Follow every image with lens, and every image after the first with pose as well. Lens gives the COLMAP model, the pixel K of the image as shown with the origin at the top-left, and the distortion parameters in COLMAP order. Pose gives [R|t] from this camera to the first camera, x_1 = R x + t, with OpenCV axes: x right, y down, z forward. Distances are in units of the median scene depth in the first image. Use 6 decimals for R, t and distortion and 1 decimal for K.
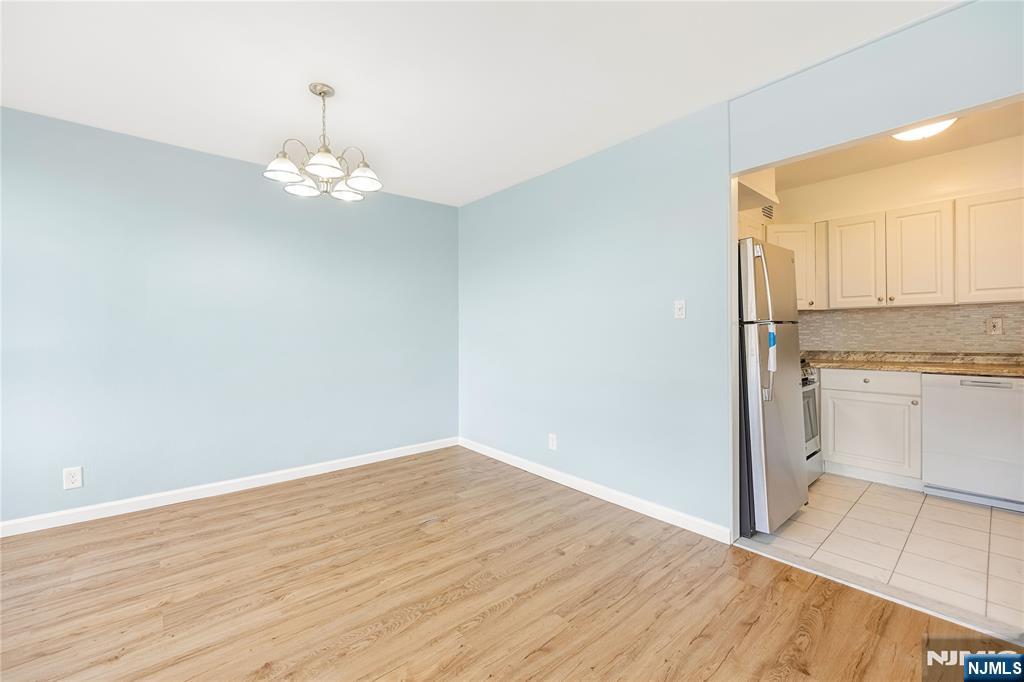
lens RADIAL K [[430.7, 0, 513.4], [0, 430.7, 329.5], [0, 0, 1]] dist [-0.004695, 0.000788]
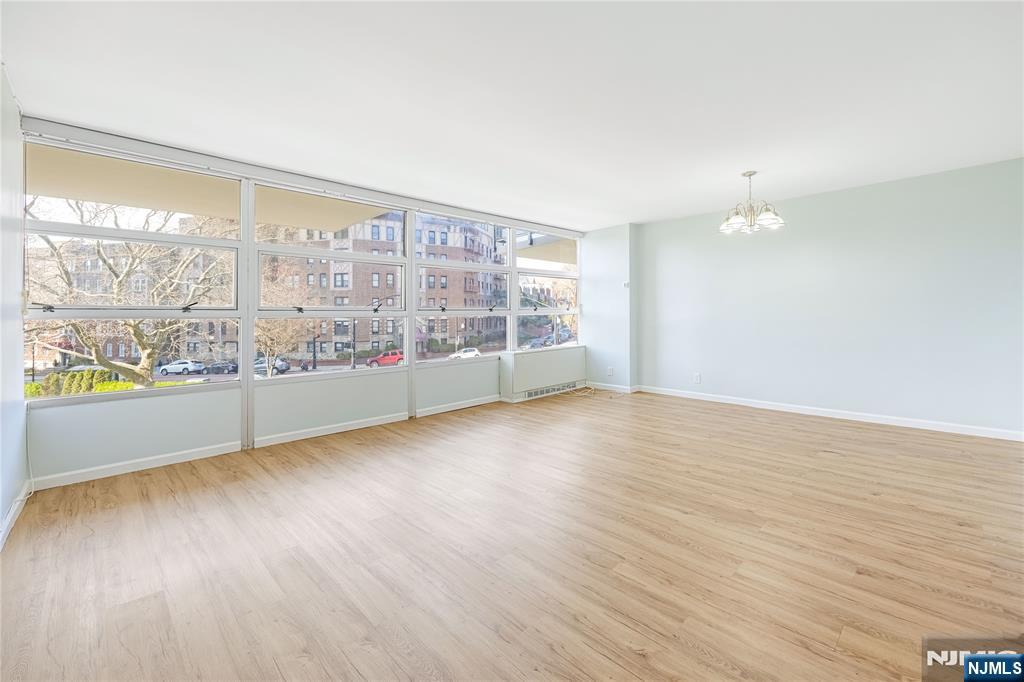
lens RADIAL K [[430.7, 0, 503.6], [0, 430.7, 309.7], [0, 0, 1]] dist [-0.004695, 0.000788]
pose [[0.049280, -0.003261, -0.998780, 0.932100], [0.018474, 0.999827, -0.002353, -0.007313], [0.998614, -0.018336, 0.049332, -0.060782]]
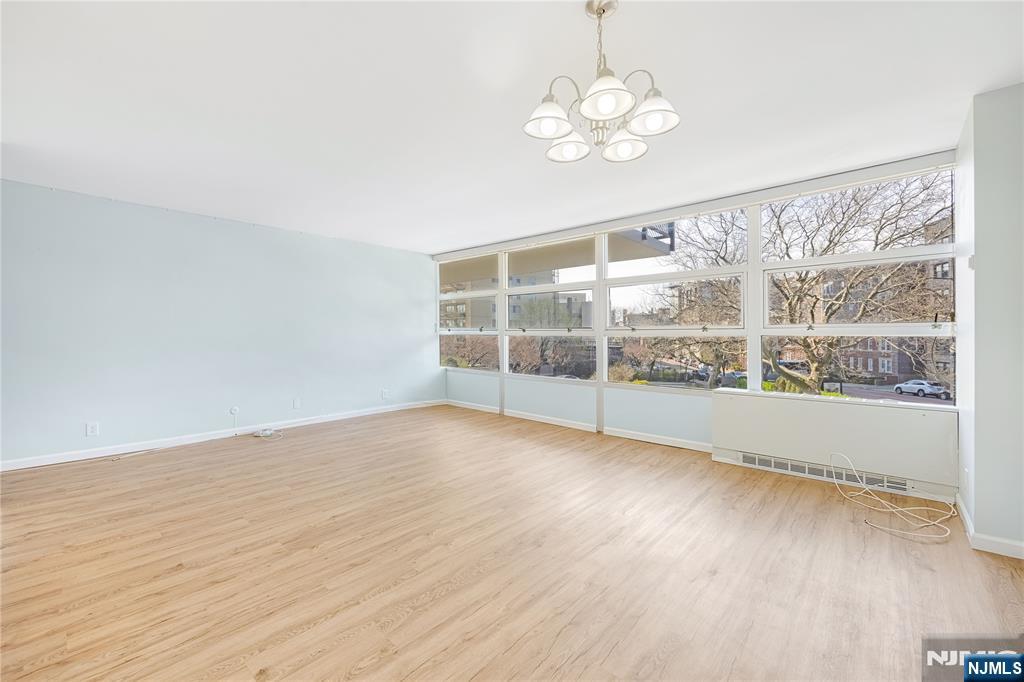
lens RADIAL K [[418.2, 0, 510.8], [0, 418.2, 336.0], [0, 0, 1]] dist [-0.001788, 0.000783]
pose [[-0.992853, 0.008528, -0.119042, -0.144391], [0.008832, 0.999959, -0.002028, 0.005978], [0.119020, -0.003064, -0.992887, 1.251234]]
